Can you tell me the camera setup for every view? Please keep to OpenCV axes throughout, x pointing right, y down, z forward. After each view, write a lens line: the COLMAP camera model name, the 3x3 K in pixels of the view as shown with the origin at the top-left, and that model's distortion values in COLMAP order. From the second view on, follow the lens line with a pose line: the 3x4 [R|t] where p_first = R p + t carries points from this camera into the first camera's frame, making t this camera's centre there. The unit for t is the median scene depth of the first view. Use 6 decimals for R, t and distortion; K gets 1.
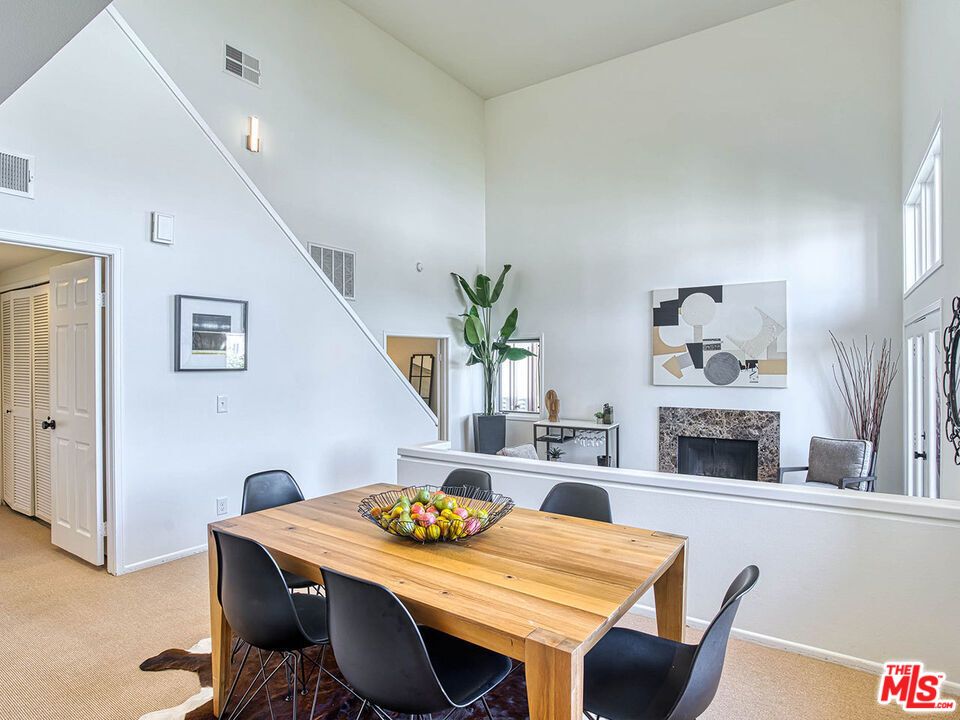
lens RADIAL K [[531.2, 0, 482.8], [0, 531.2, 362.0], [0, 0, 1]] dist [-0.047691, 0.007614]
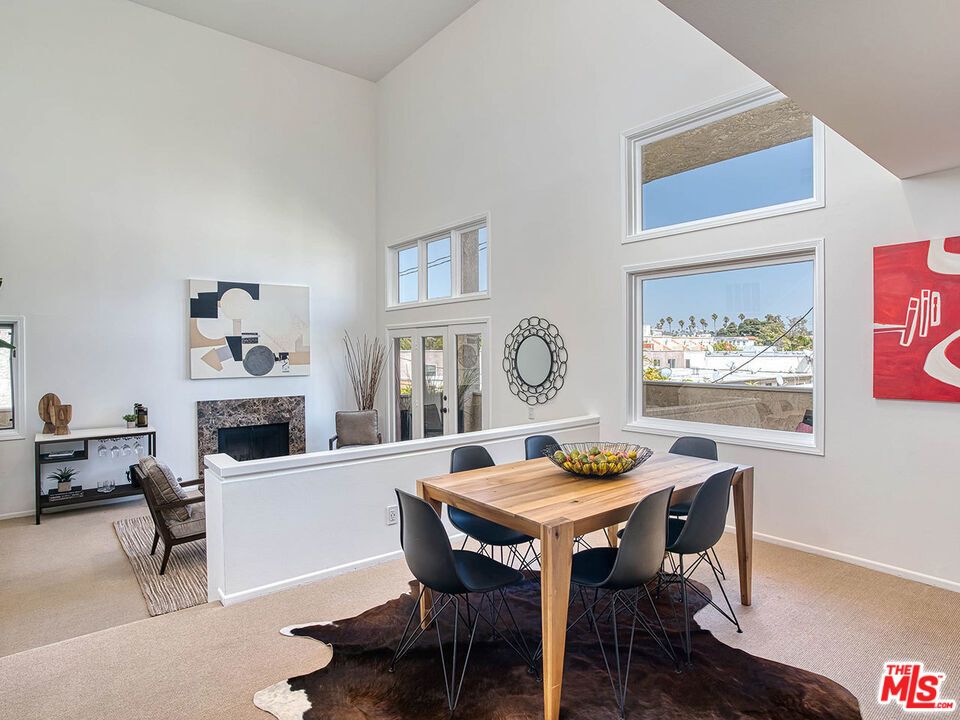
lens RADIAL K [[531.2, 0, 449.6], [0, 531.2, 354.3], [0, 0, 1]] dist [-0.047691, 0.007614]
pose [[0.330622, -0.002720, 0.943759, -0.438657], [0.008401, 0.999965, -0.000062, 0.002962], [-0.943726, 0.007949, 0.330633, 0.262109]]
